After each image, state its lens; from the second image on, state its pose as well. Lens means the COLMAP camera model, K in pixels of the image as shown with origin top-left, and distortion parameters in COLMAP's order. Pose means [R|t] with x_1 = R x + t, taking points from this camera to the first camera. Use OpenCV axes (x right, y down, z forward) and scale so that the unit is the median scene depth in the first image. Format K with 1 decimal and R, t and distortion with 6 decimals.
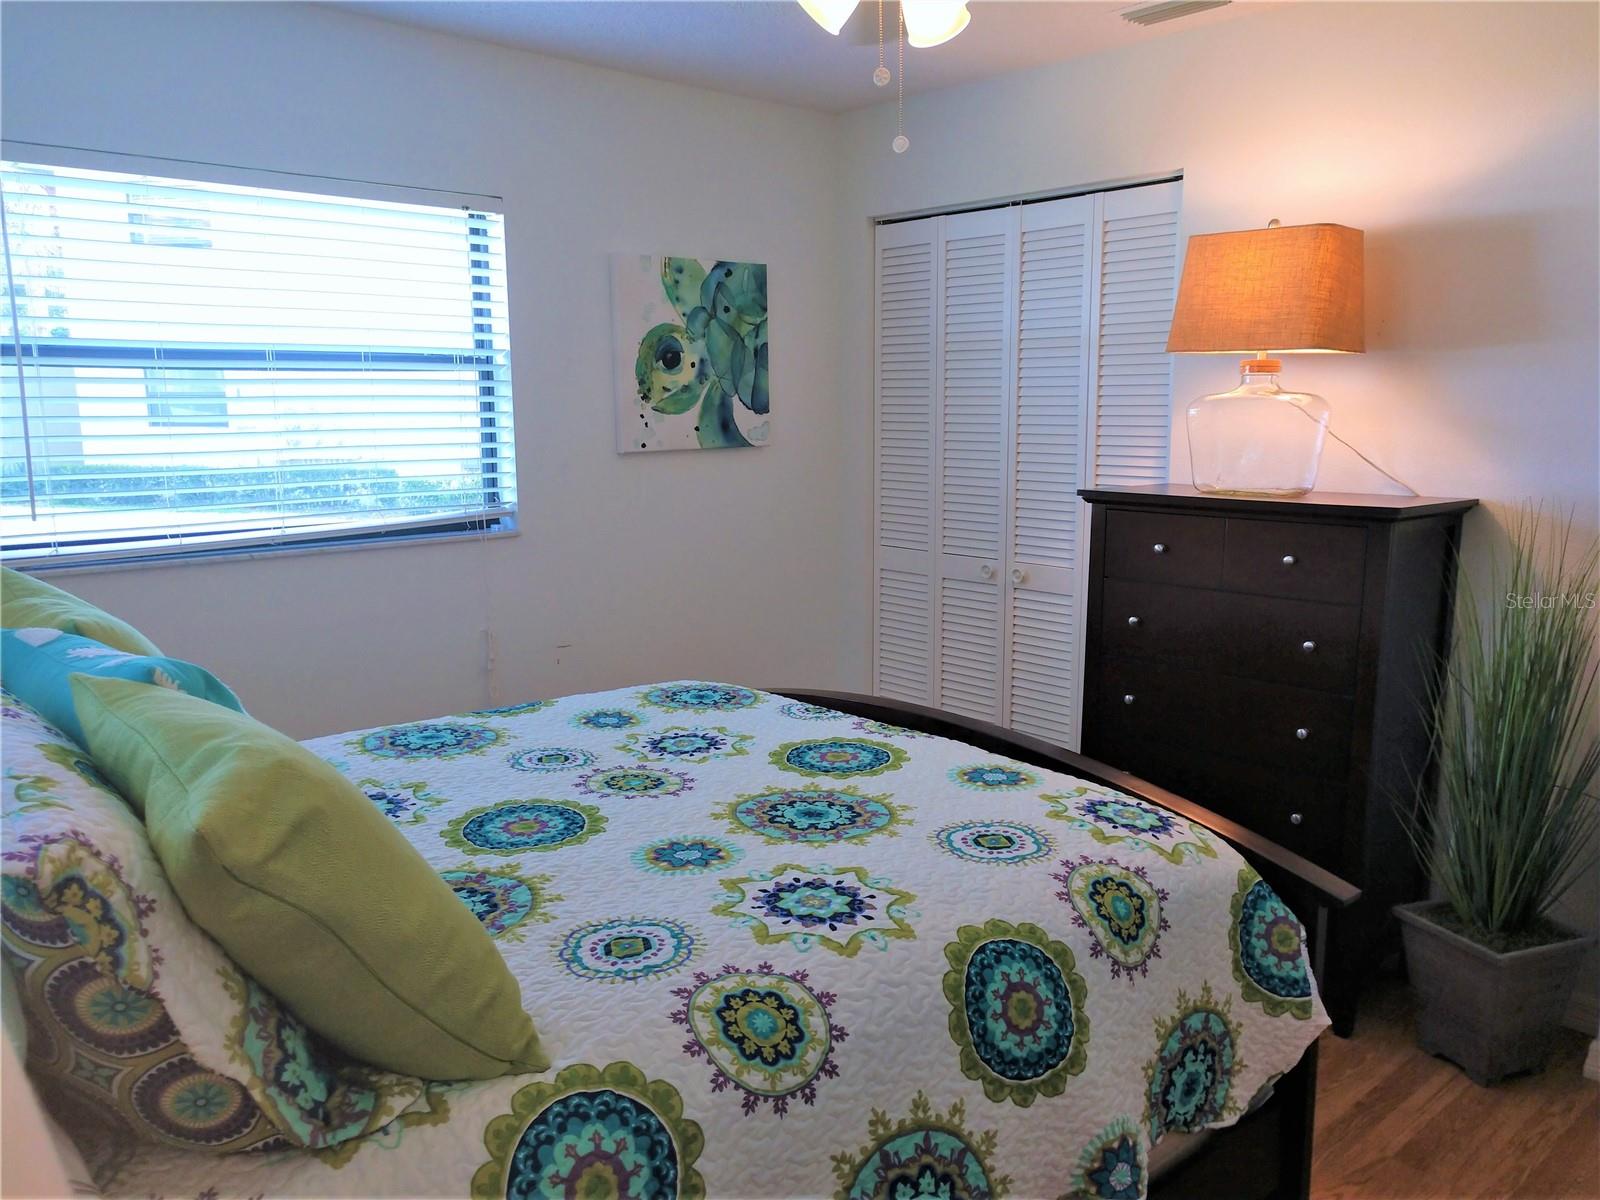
lens RADIAL K [[1223.4, 0, 810.3], [0, 1223.4, 599.3], [0, 0, 1]] dist [0.010314, 0.001520]
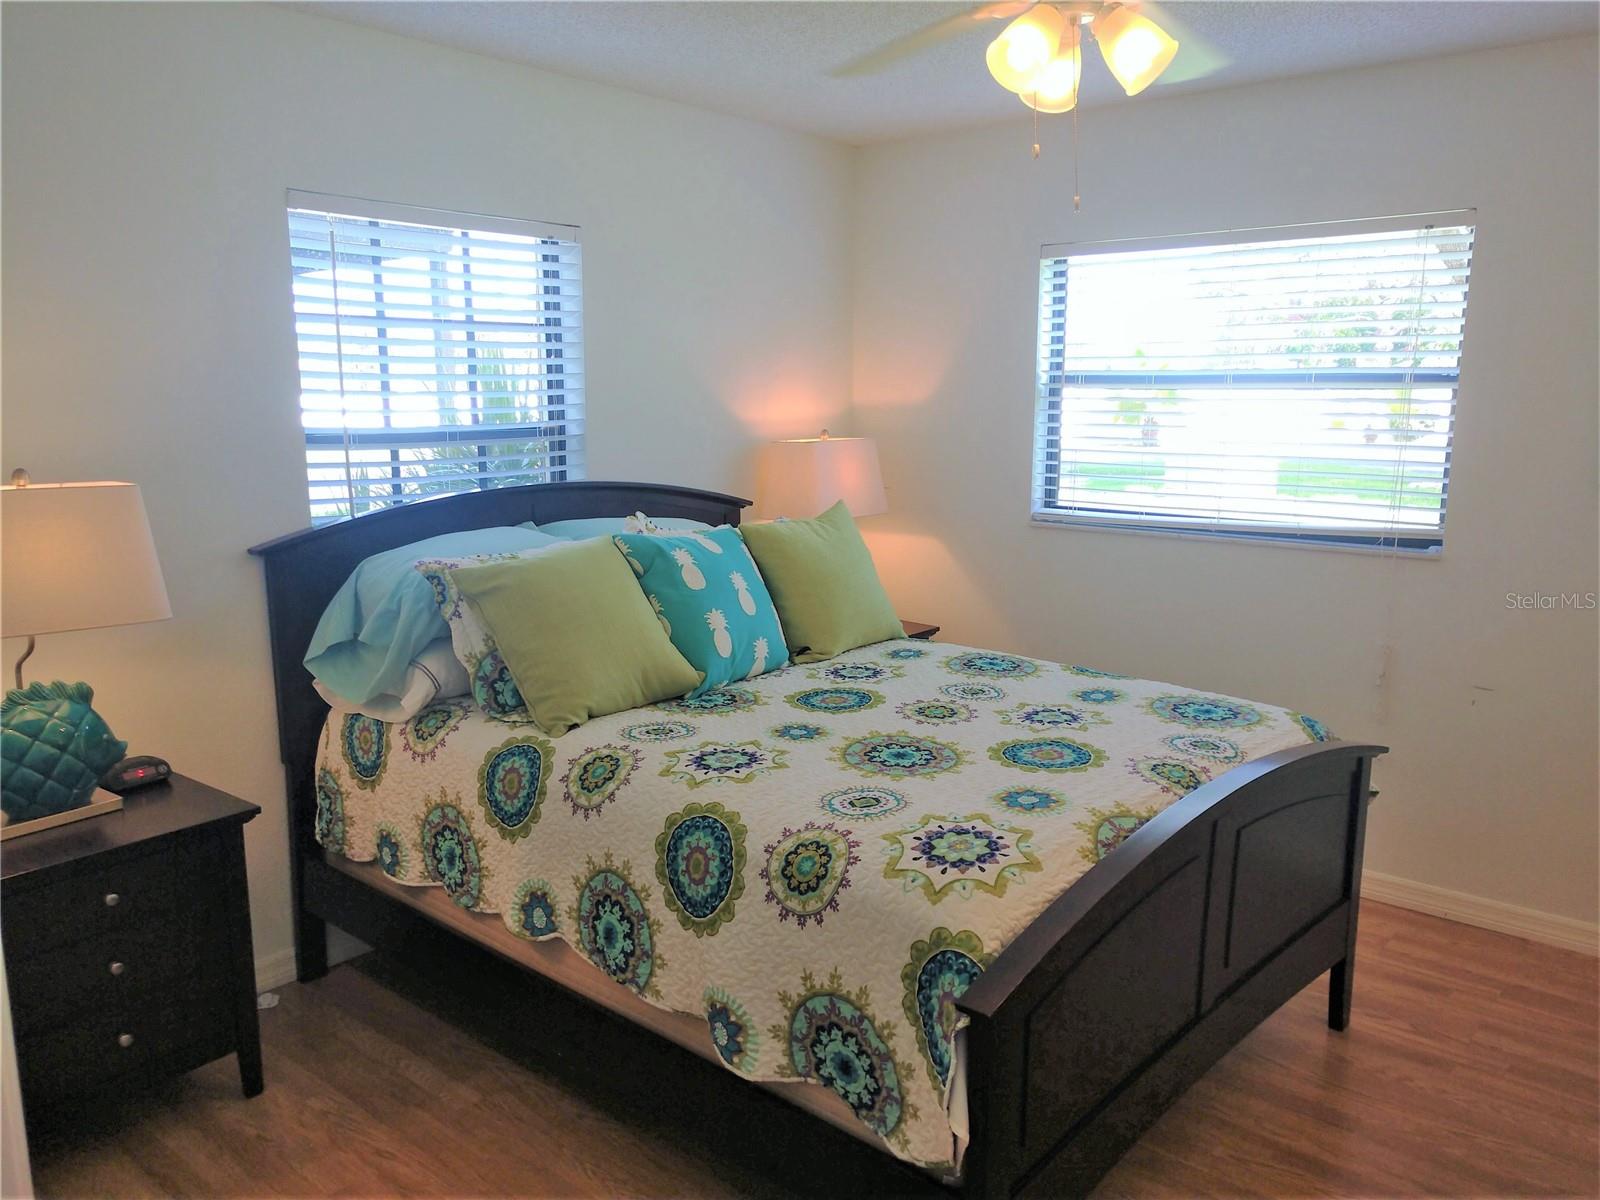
lens RADIAL K [[1210.2, 0, 799.2], [0, 1210.2, 612.7], [0, 0, 1]] dist [0.001137, 0.043904]
pose [[0.137223, 0.186793, -0.972768, 1.245028], [-0.164513, 0.972717, 0.163576, -0.167060], [0.976783, 0.137587, 0.164209, 0.697884]]
